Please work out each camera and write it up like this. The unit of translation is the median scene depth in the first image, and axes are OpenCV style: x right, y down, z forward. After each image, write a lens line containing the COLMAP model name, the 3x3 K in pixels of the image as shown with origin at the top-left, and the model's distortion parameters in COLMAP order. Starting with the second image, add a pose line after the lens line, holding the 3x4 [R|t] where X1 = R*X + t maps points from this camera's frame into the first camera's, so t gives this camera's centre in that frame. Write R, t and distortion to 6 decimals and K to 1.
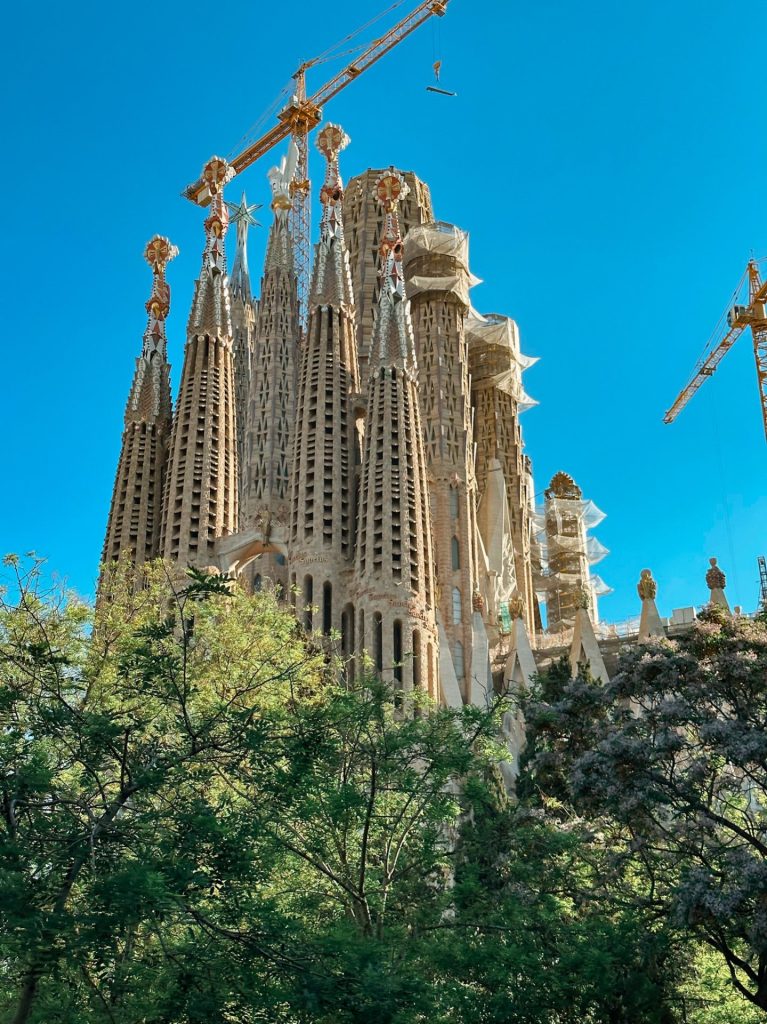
lens RADIAL K [[1397.5, 0, 383.5], [0, 1397.5, 512.0], [0, 0, 1]] dist [0.150455, -0.008036]
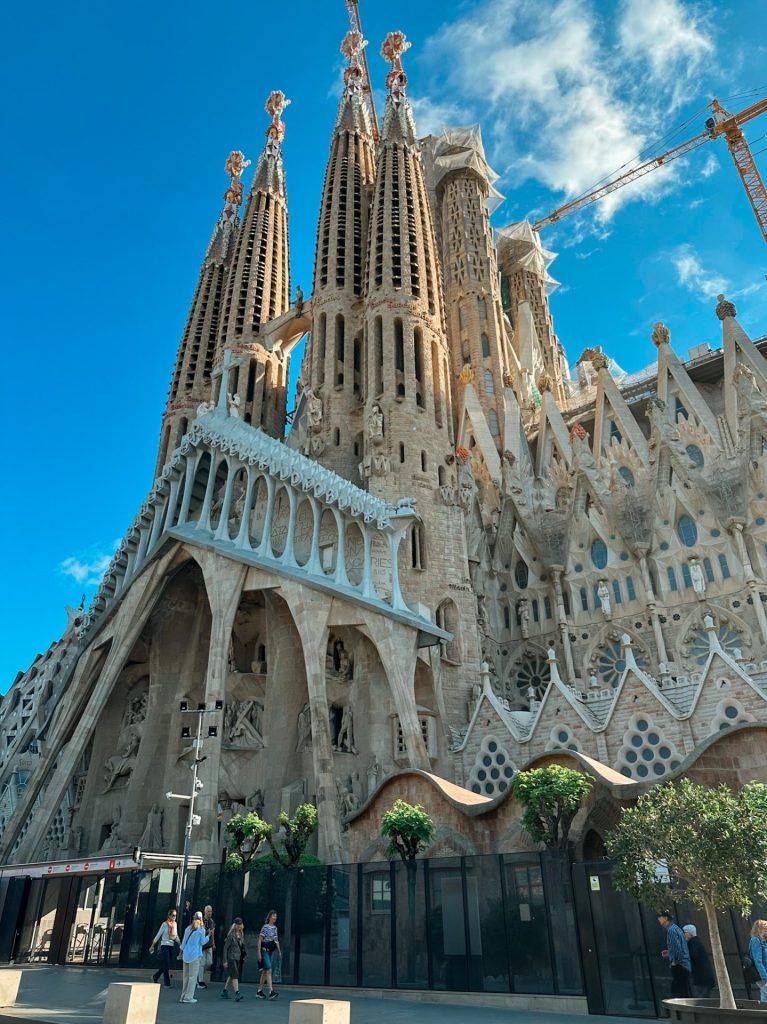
lens RADIAL K [[726.9, 0, 382.8], [0, 726.9, 503.4], [0, 0, 1]] dist [0.185005, -0.344518]
pose [[0.976865, -0.115368, -0.180068, 0.065236], [0.105361, 0.992359, -0.064212, 0.198696], [0.186100, 0.043754, 0.981556, 0.397983]]
